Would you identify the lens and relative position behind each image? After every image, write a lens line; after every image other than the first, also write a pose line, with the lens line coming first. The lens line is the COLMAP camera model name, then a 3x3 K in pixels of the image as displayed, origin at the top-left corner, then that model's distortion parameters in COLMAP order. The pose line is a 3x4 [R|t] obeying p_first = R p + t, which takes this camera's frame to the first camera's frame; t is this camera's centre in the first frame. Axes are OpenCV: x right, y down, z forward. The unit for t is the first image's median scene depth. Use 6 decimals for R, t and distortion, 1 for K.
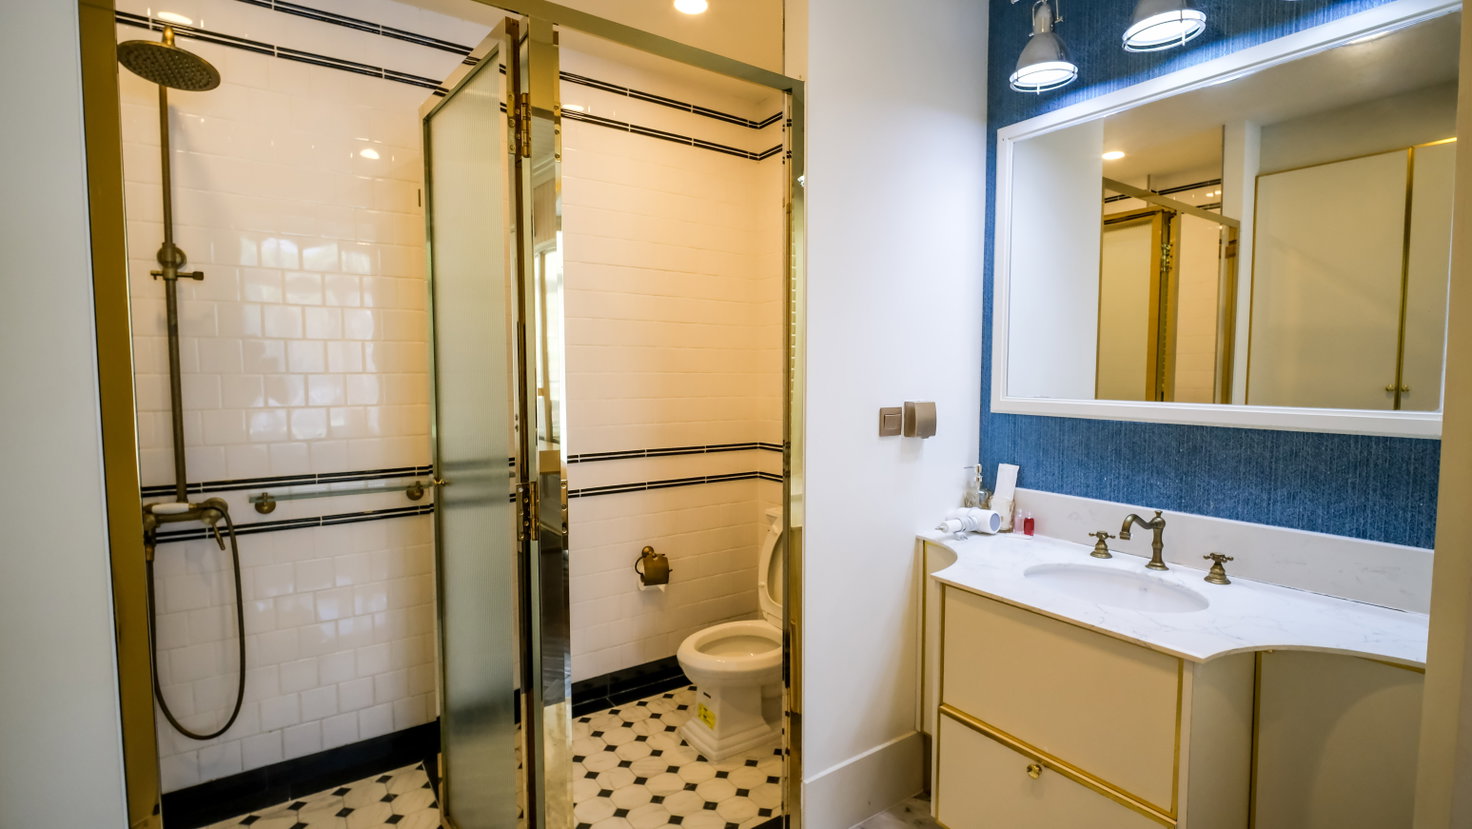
lens RADIAL K [[700.8, 0, 735.8], [0, 700.8, 415.4], [0, 0, 1]] dist [0.001624, -0.001850]
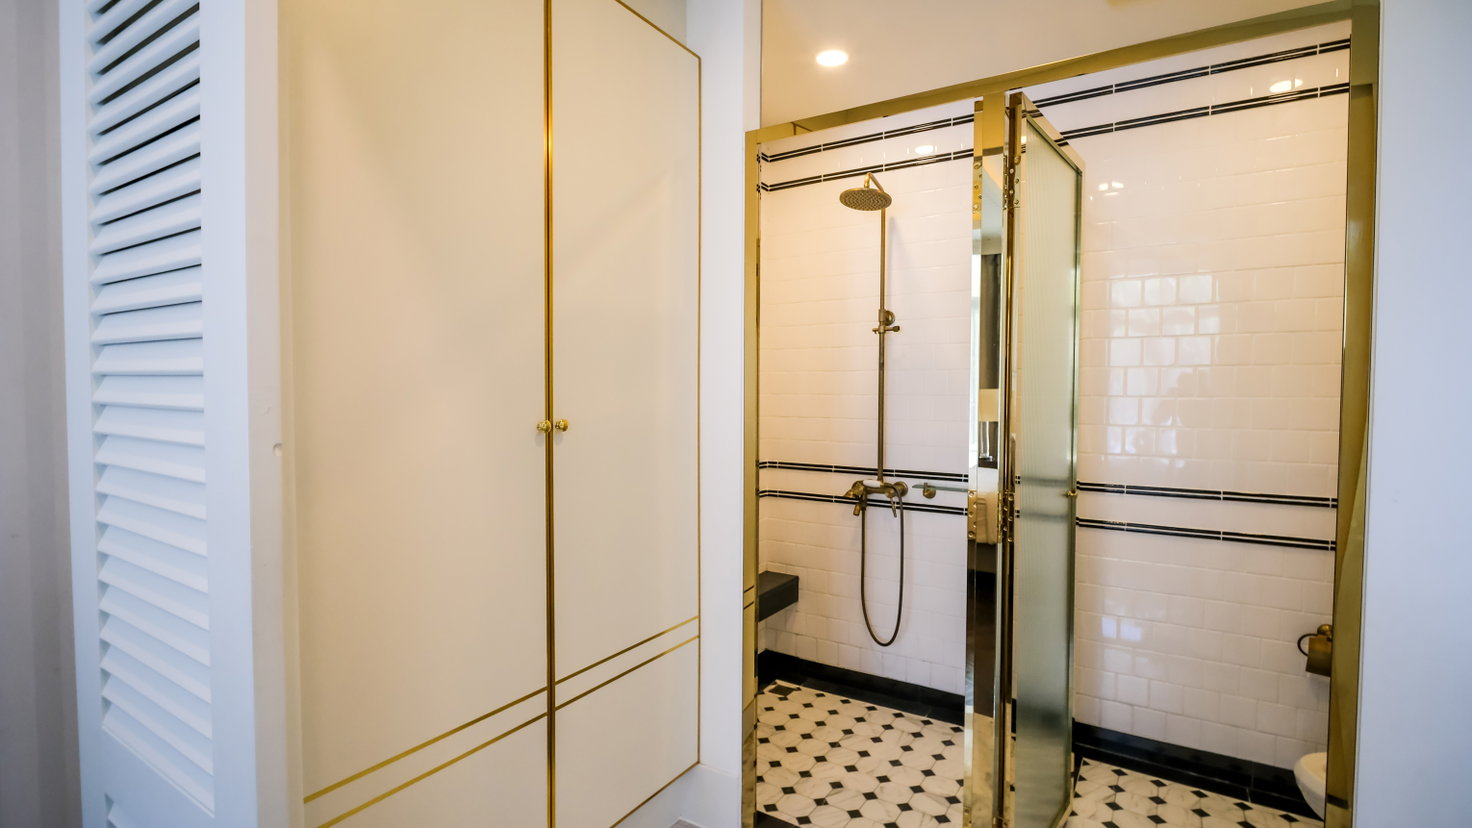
lens RADIAL K [[597.7, 0, 736.4], [0, 597.7, 411.1], [0, 0, 1]] dist [-0.000239, -0.000315]
pose [[0.447227, 0.030996, -0.893883, 0.208963], [-0.063938, 0.997950, 0.002615, -0.008728], [0.892132, 0.055984, 0.448292, 0.148985]]
